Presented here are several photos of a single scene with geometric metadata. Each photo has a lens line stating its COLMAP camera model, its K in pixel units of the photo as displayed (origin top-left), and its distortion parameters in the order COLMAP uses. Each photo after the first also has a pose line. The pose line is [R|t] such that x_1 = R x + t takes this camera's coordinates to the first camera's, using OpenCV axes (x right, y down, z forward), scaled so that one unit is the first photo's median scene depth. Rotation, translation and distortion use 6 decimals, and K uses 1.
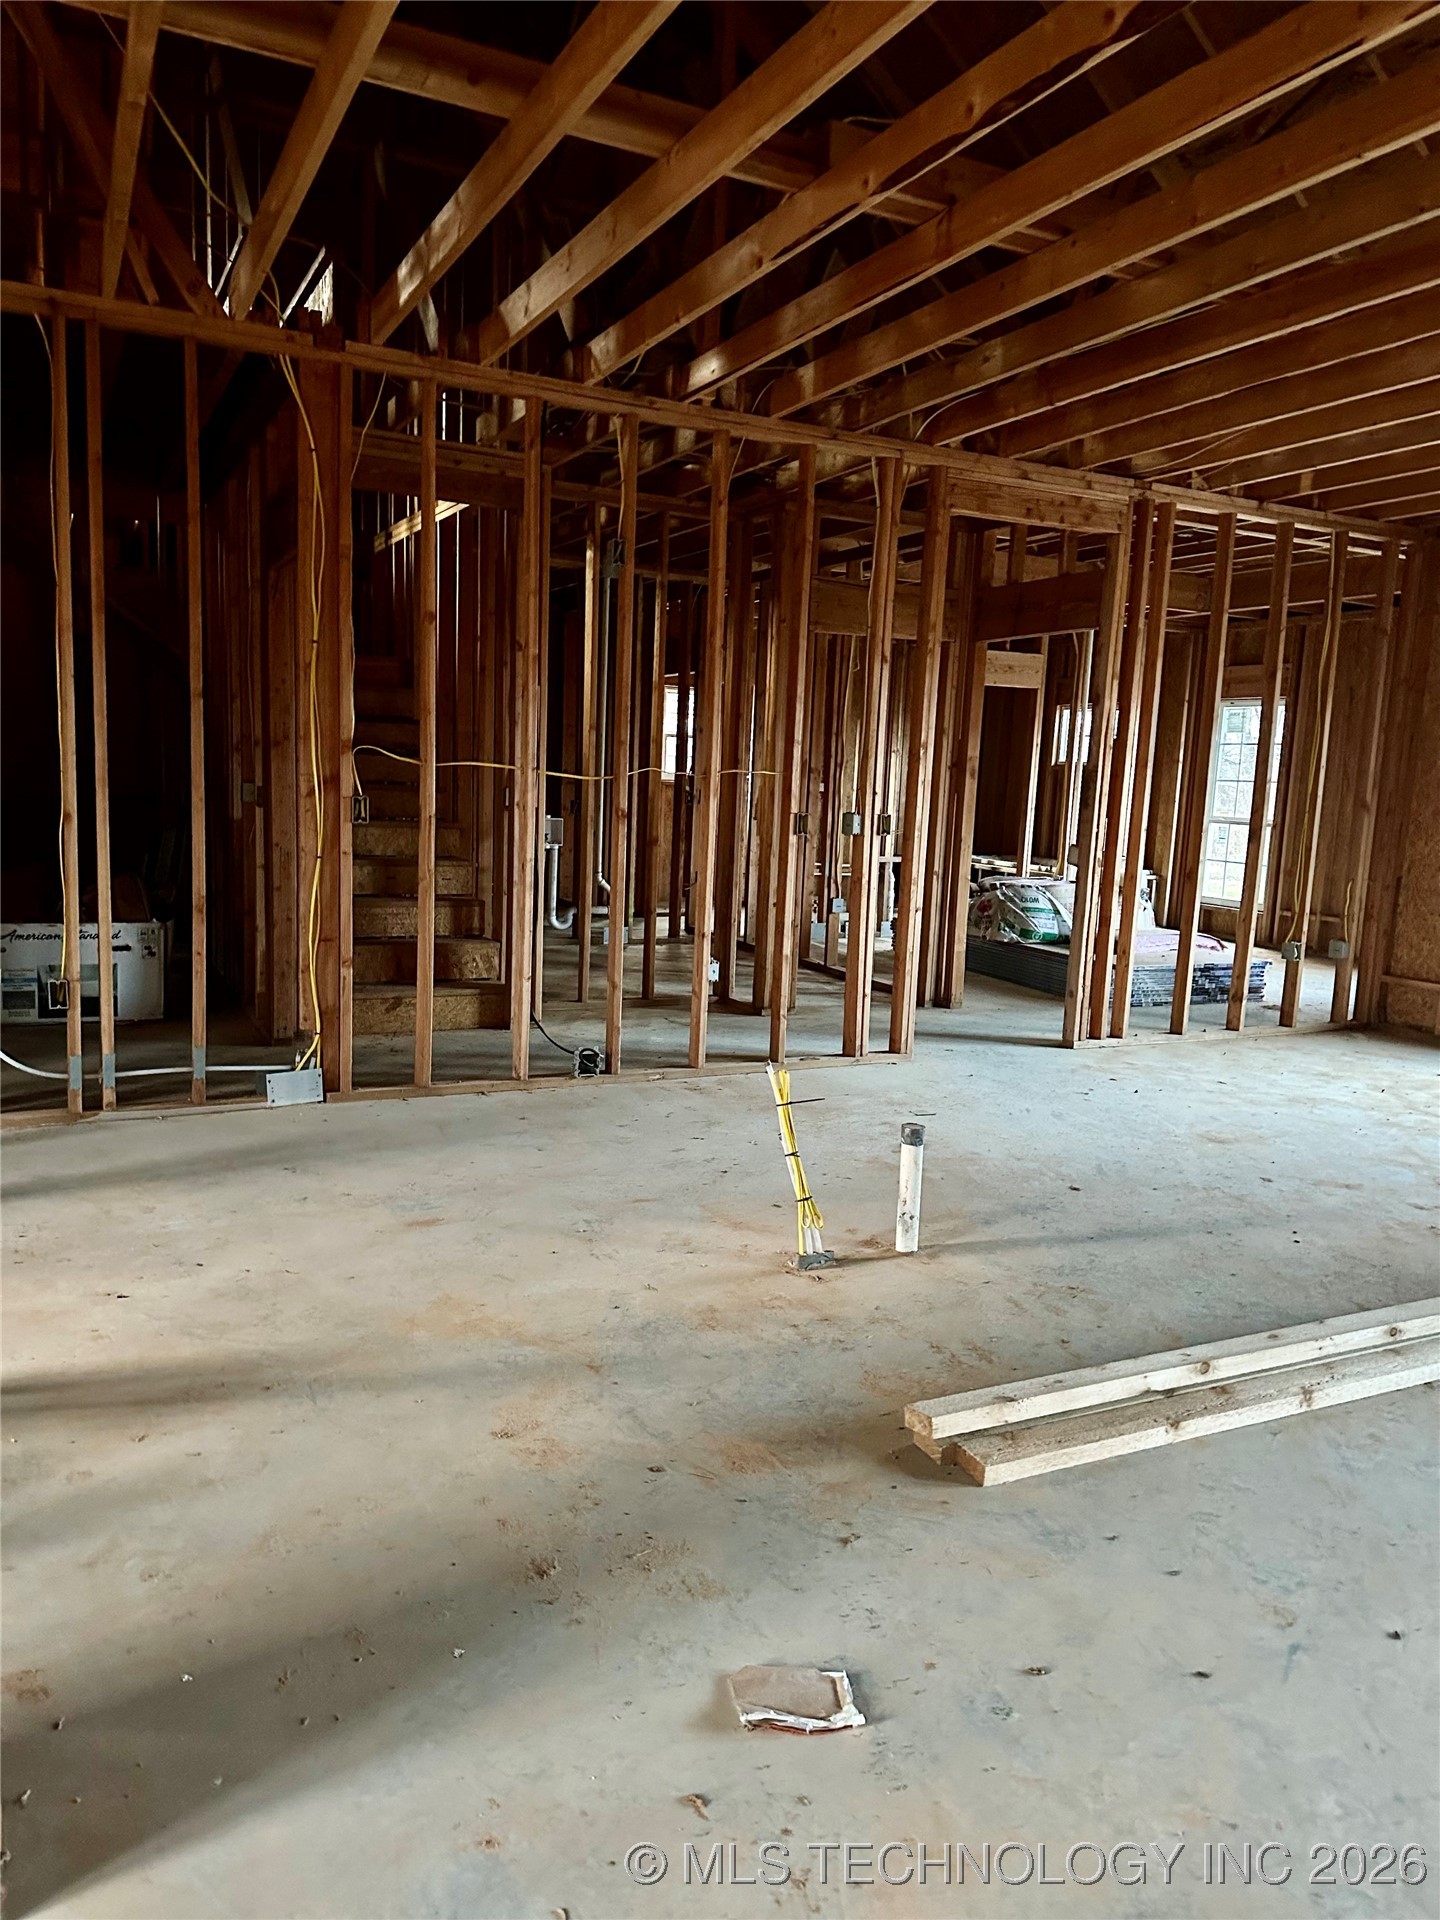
lens RADIAL K [[1361.3, 0, 720.0], [0, 1361.3, 960.0], [0, 0, 1]] dist [0.087640, -0.001759]
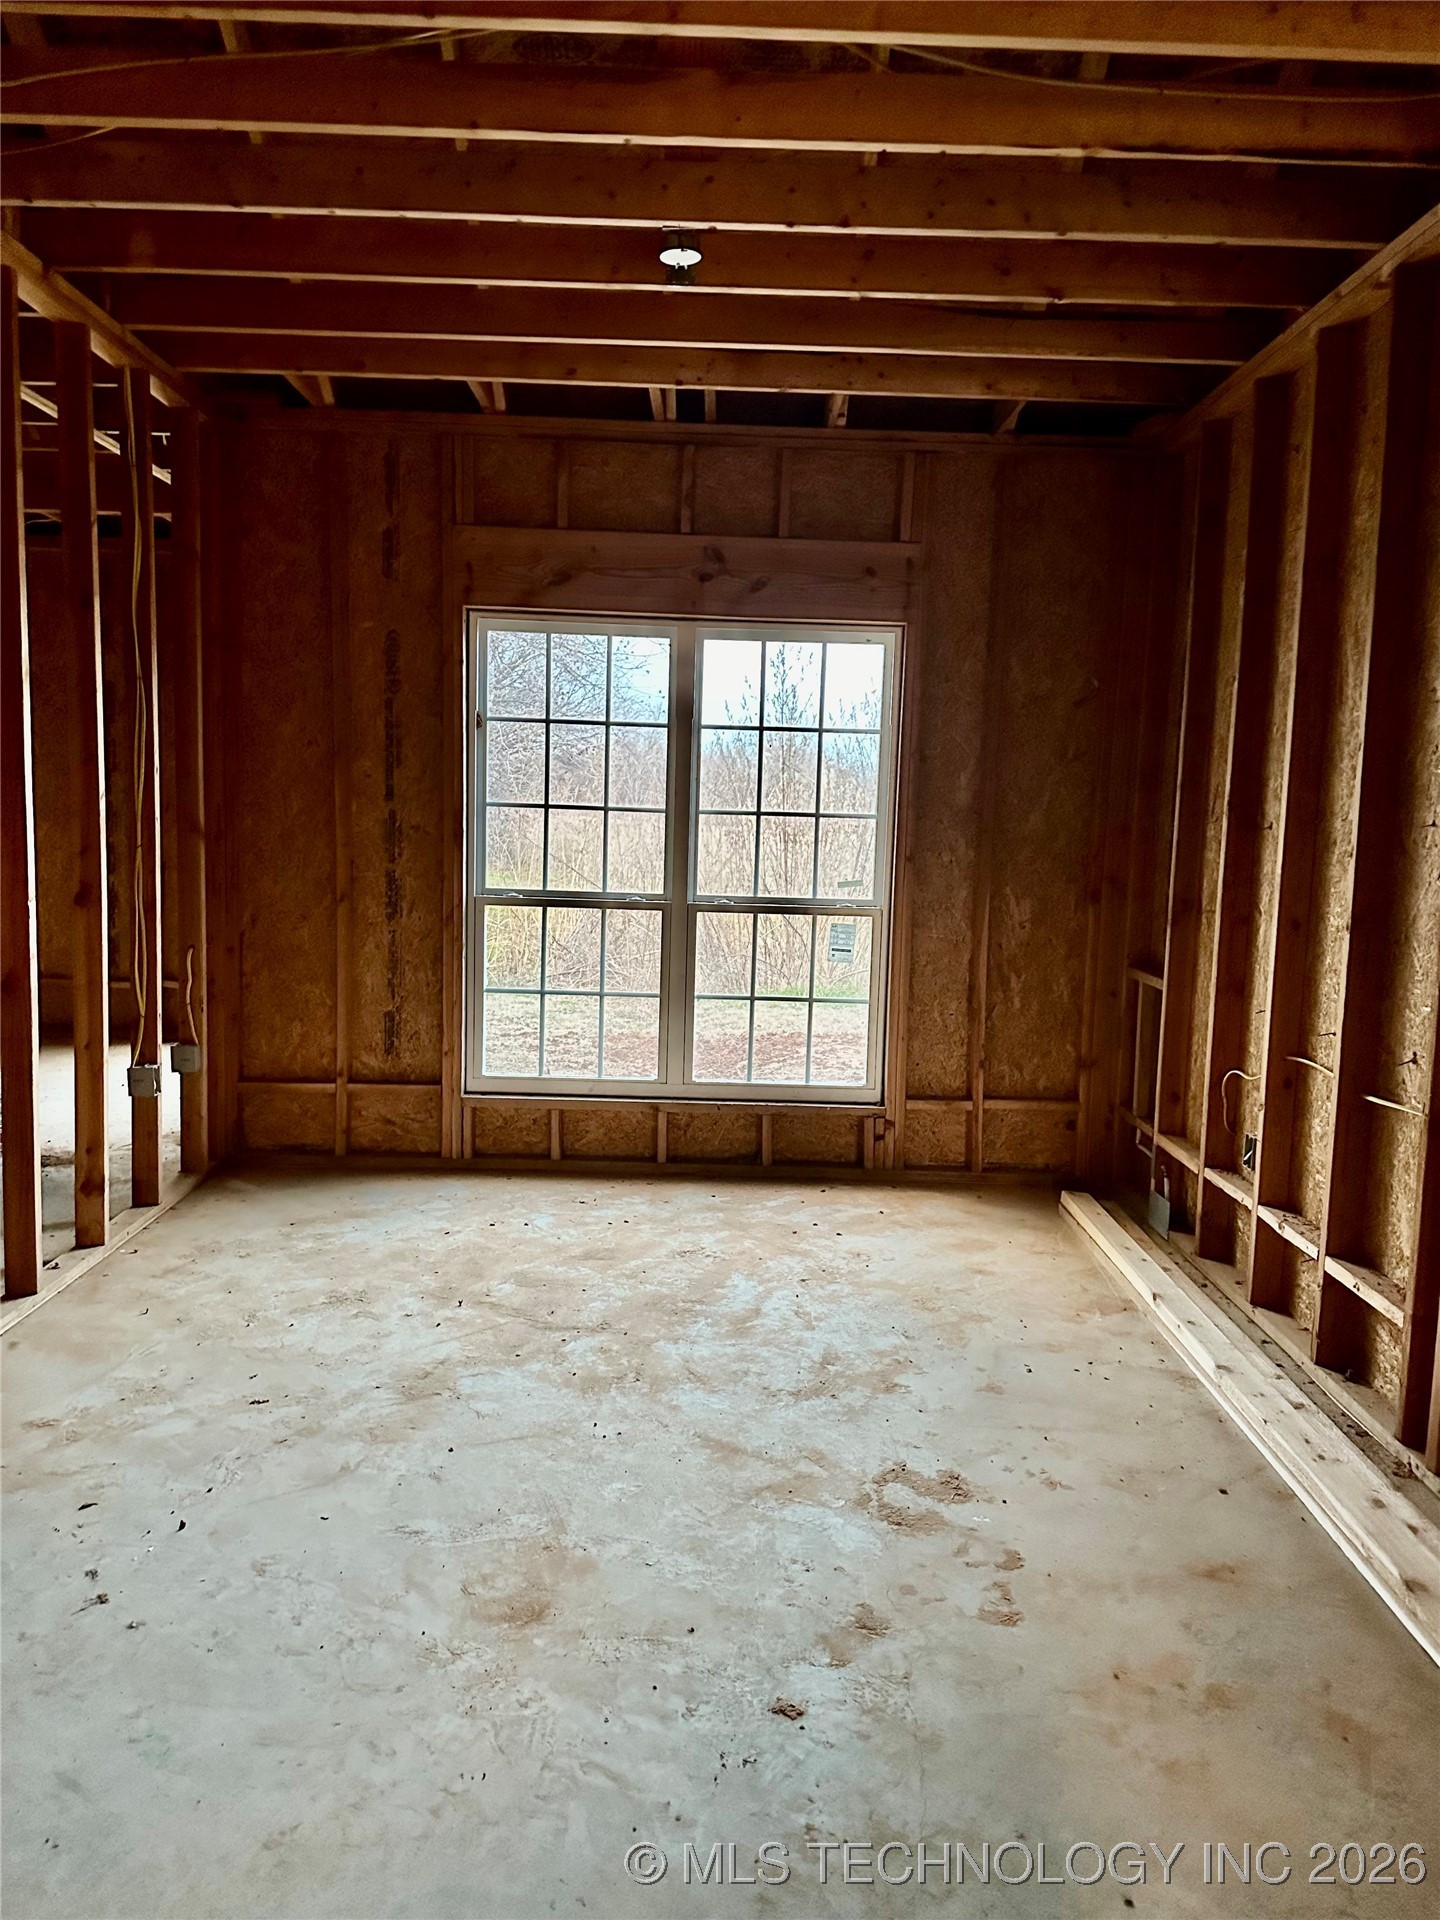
lens RADIAL K [[1324.3, 0, 719.0], [0, 1324.3, 940.8], [0, 0, 1]] dist [-0.025965, -0.001578]
pose [[0.440241, -0.112957, 0.890746, 0.041343], [0.112755, 0.991157, 0.069962, -0.122371], [-0.890772, 0.069636, 0.449084, 0.851310]]
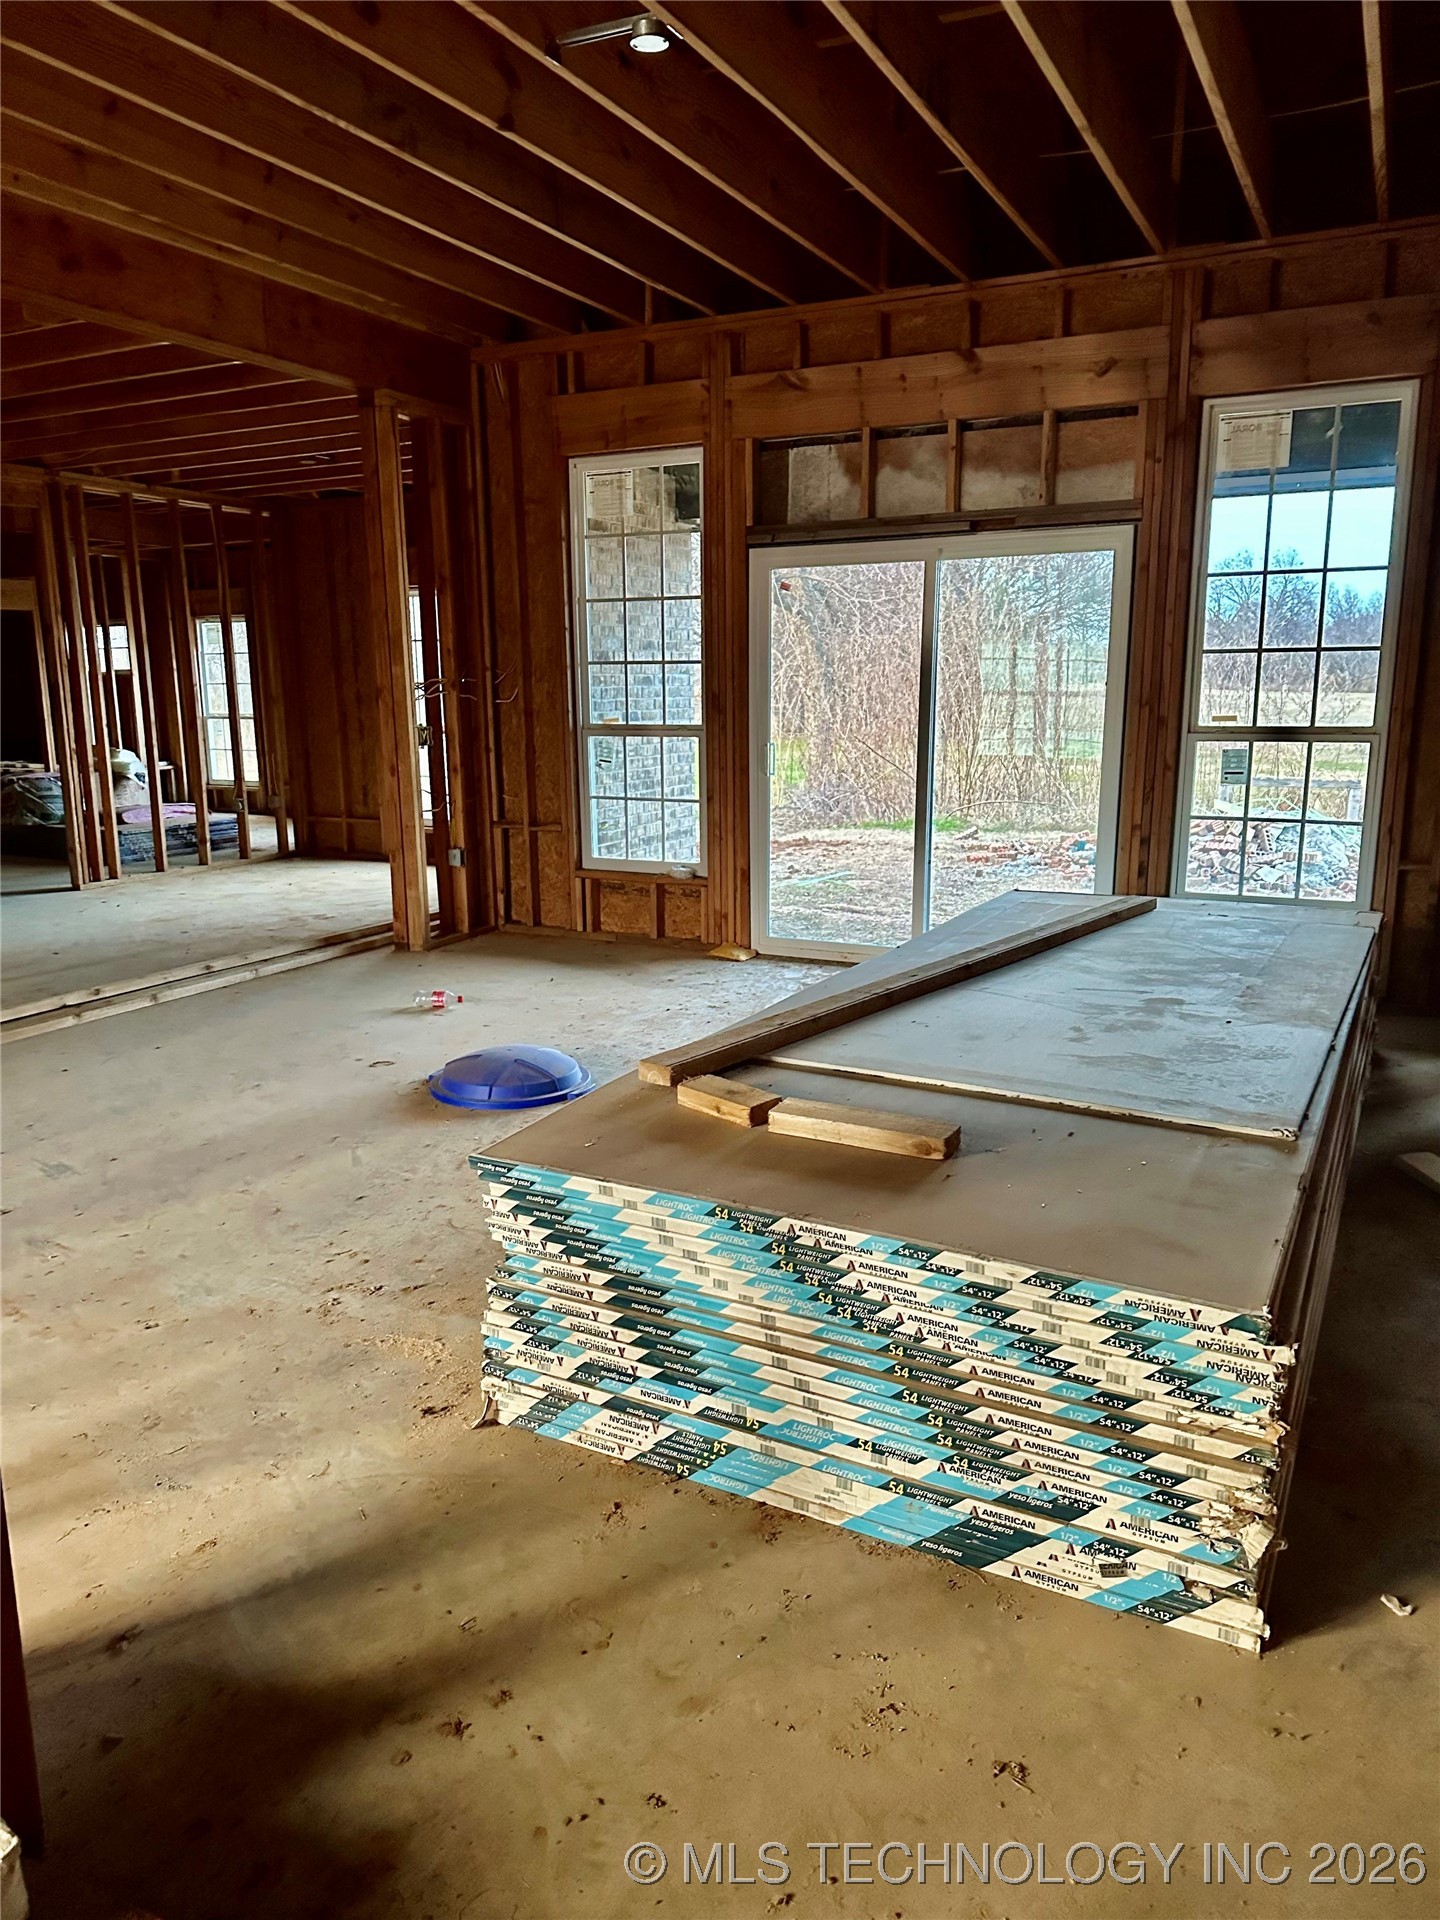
lens RADIAL K [[1343.1, 0, 720.0], [0, 1343.1, 960.0], [0, 0, 1]] dist [0.002579, -0.000309]
pose [[0.799401, -0.164485, 0.577843, -0.009069], [0.122249, 0.986205, 0.111604, 0.038954], [-0.588228, -0.018576, 0.808482, -0.278285]]
